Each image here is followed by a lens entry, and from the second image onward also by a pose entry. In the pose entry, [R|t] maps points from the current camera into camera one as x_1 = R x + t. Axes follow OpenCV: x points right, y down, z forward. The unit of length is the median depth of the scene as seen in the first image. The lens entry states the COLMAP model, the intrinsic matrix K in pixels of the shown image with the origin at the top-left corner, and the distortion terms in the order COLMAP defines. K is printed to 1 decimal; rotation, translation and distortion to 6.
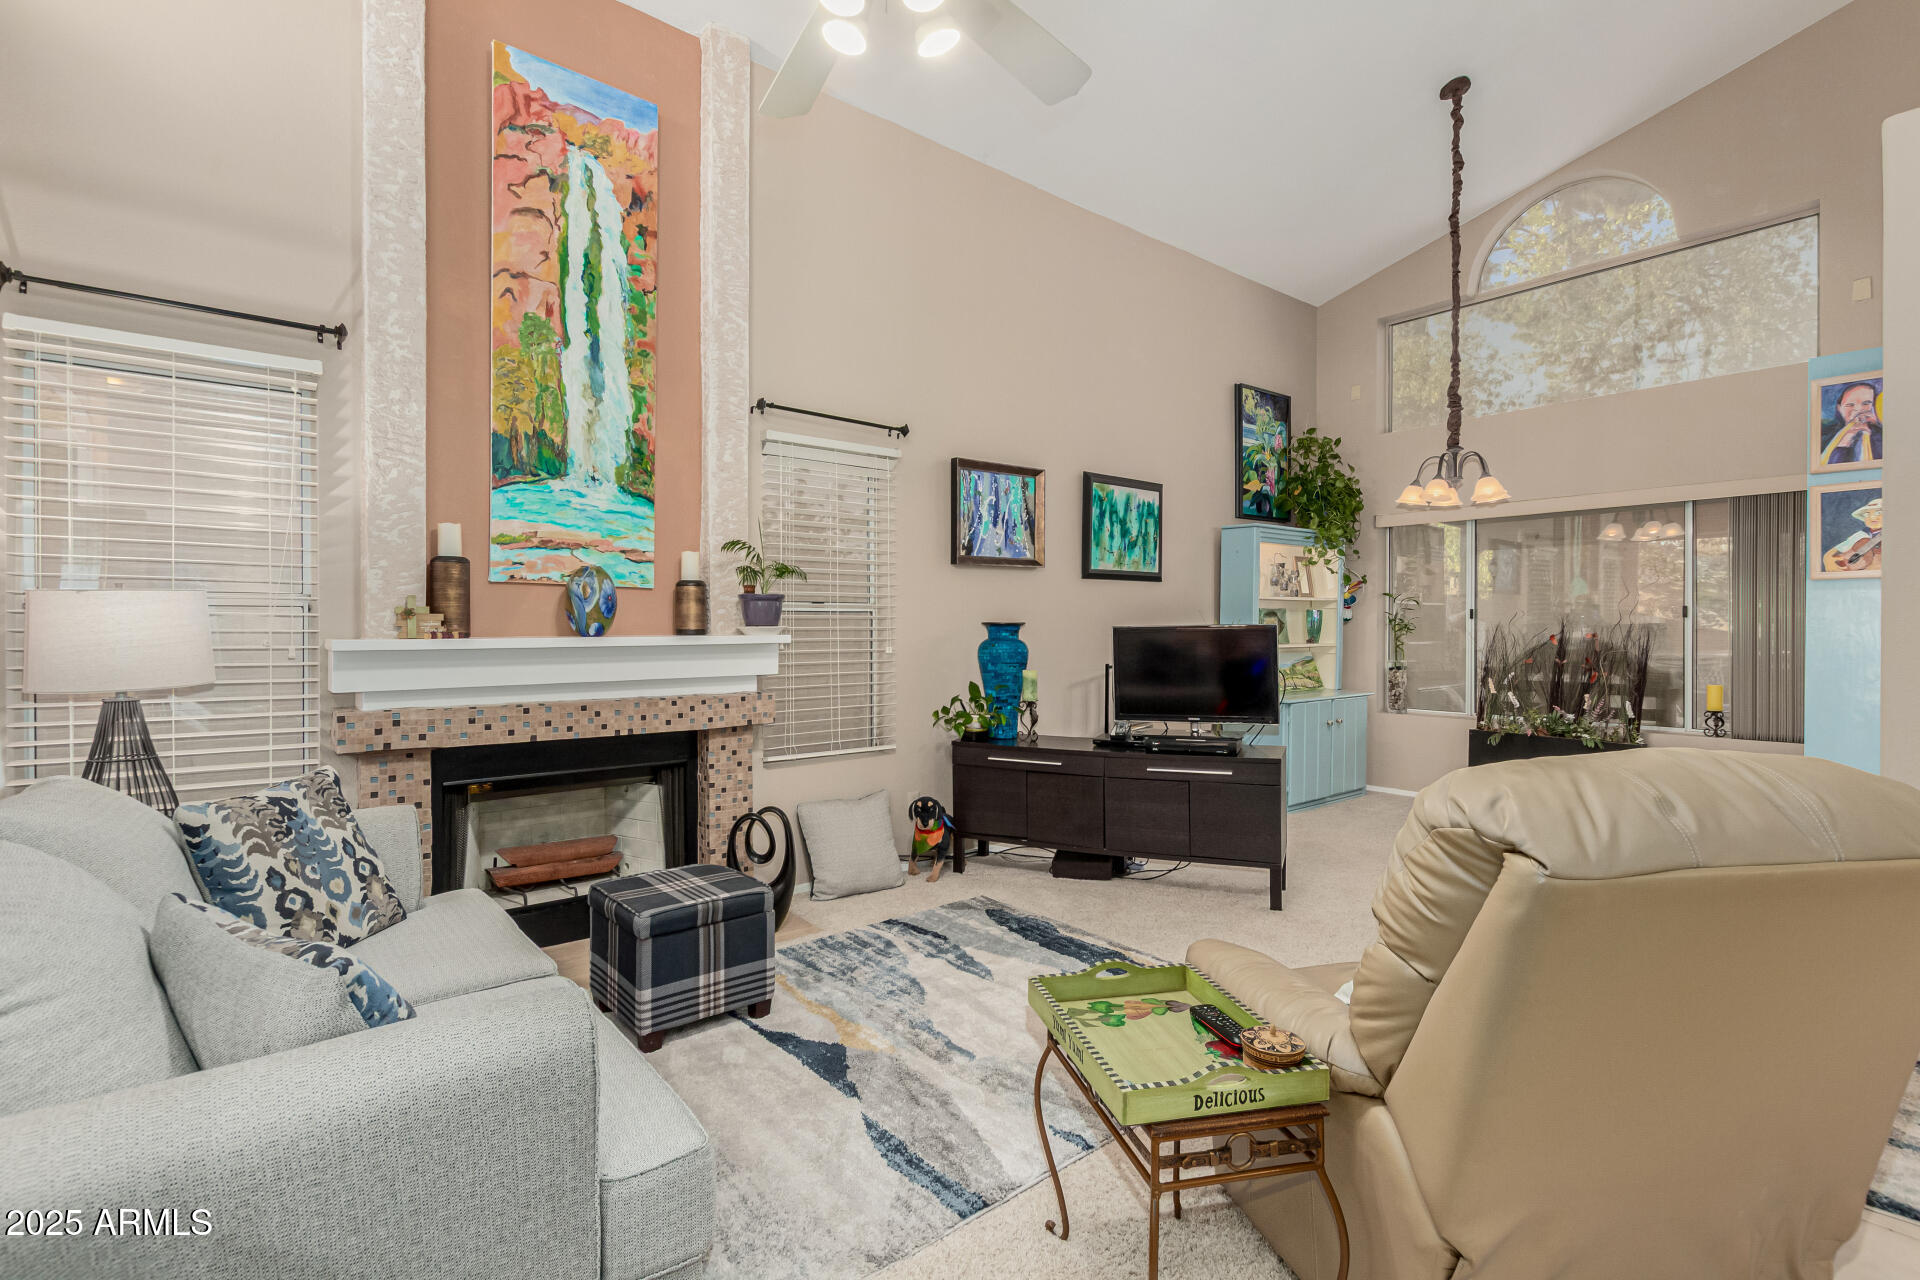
lens RADIAL K [[888.6, 0, 960.1], [0, 888.6, 617.9], [0, 0, 1]] dist [0.000723, 0.000007]
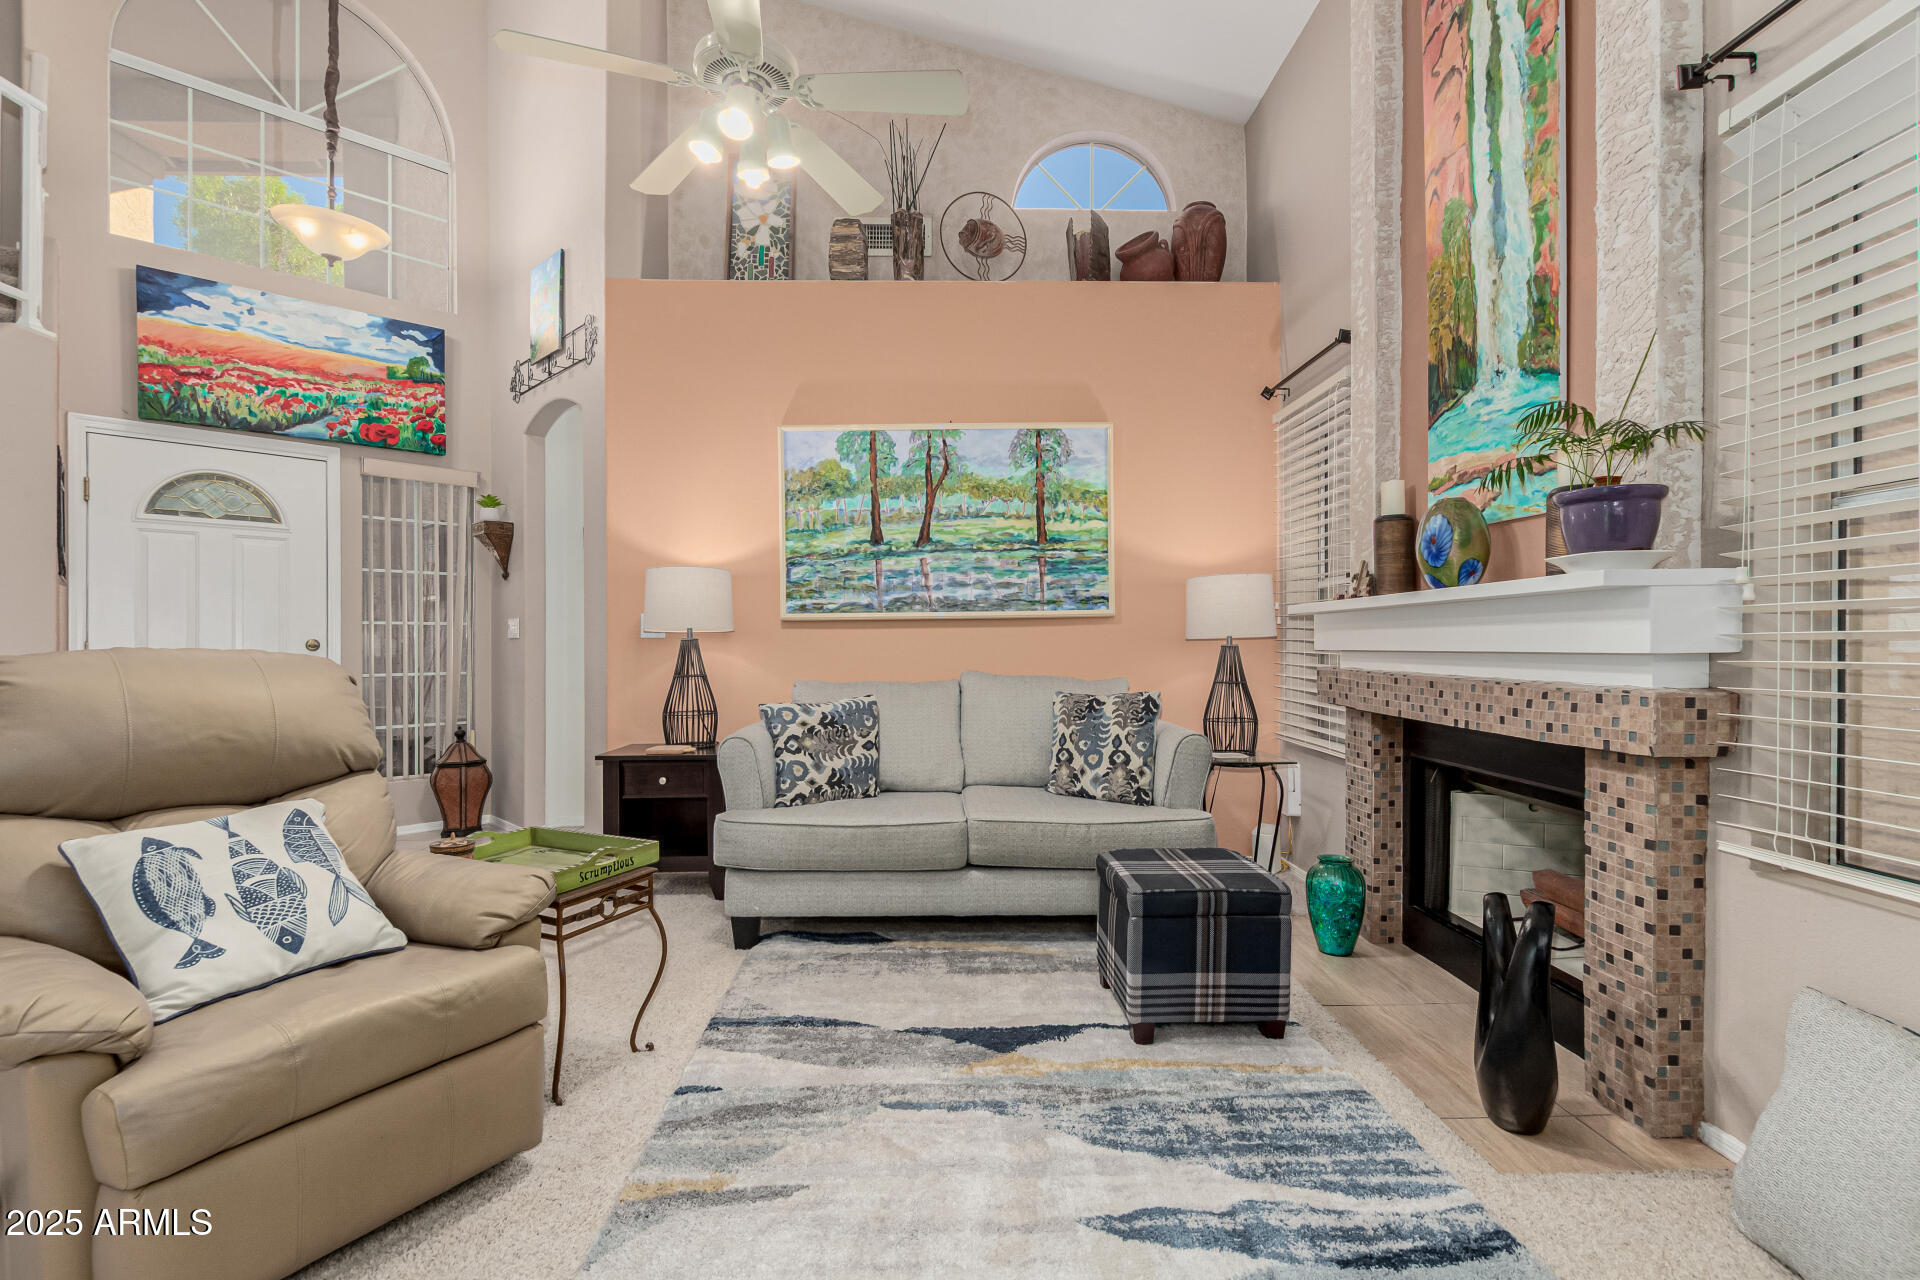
lens RADIAL K [[891.3, 0, 956.7], [0, 891.3, 642.2], [0, 0, 1]] dist [-0.000818, -0.000175]
pose [[-0.616900, 0.000276, -0.787041, 0.428698], [0.008131, 0.999949, -0.006023, 0.062742], [0.786999, -0.010115, -0.616871, 1.103619]]
